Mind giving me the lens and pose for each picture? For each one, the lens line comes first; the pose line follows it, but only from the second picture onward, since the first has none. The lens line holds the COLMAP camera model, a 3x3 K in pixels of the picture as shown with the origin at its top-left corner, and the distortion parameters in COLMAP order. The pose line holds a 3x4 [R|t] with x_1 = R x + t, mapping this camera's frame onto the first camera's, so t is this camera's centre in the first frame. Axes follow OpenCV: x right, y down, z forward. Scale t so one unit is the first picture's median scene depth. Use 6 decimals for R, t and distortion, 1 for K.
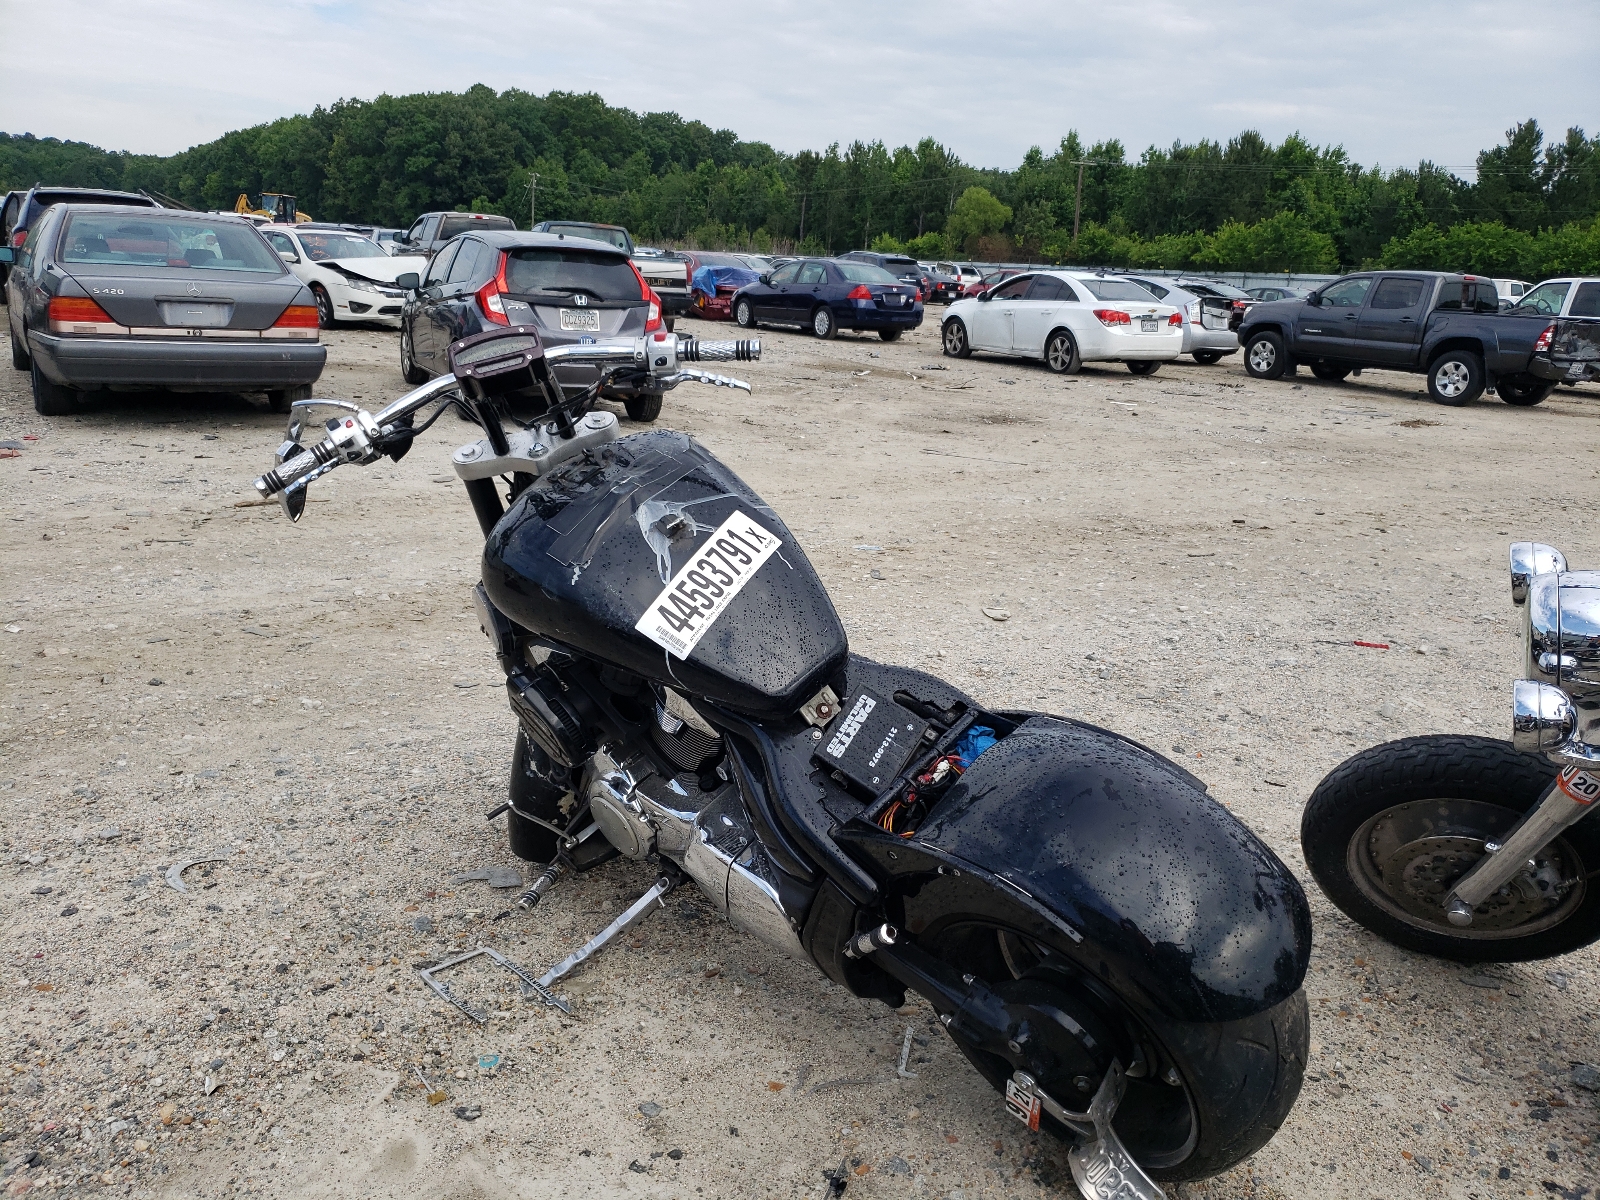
lens RADIAL K [[1213.7, 0, 800.0], [0, 1213.7, 600.0], [0, 0, 1]] dist [-0.002903, -0.008099]
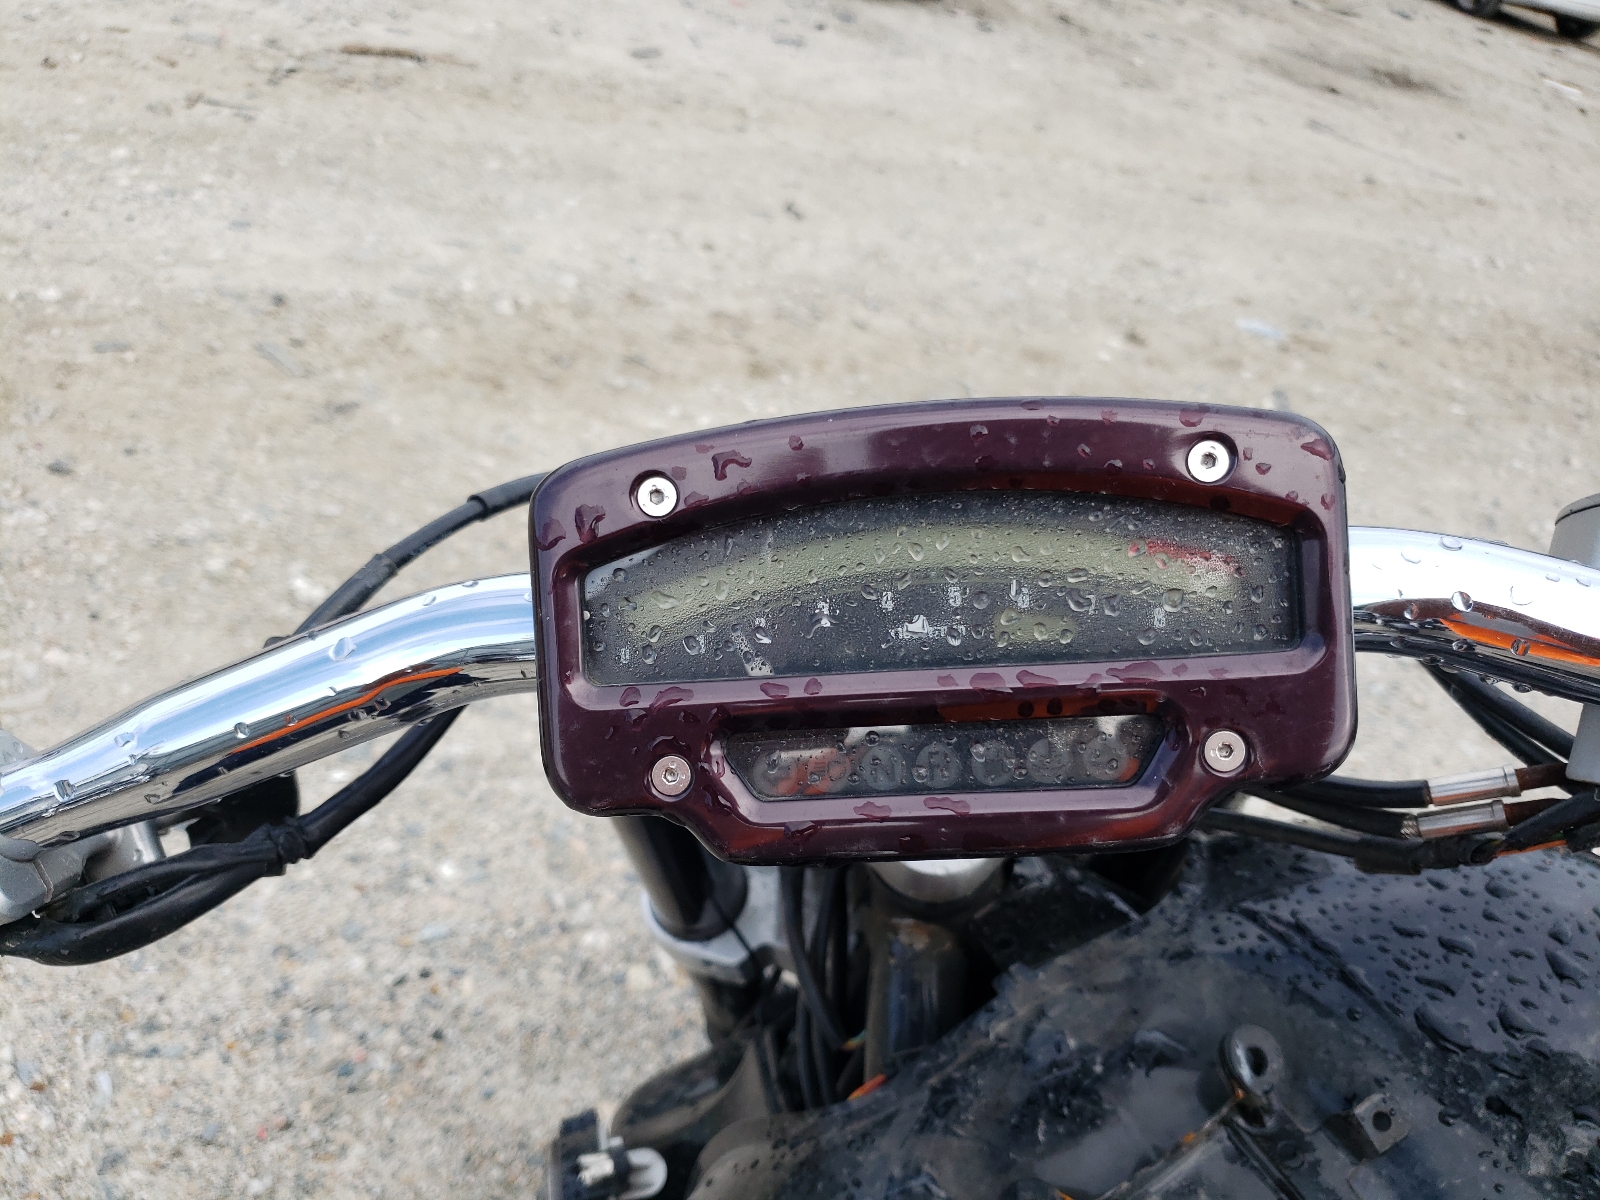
lens RADIAL K [[1213.7, 0, 800.0], [0, 1213.7, 600.0], [0, 0, 1]] dist [-0.002903, -0.008099]
pose [[0.966027, 0.243266, -0.087255, -0.247640], [-0.199529, 0.916607, 0.346439, -0.239034], [0.164256, -0.317260, 0.934005, 0.912683]]
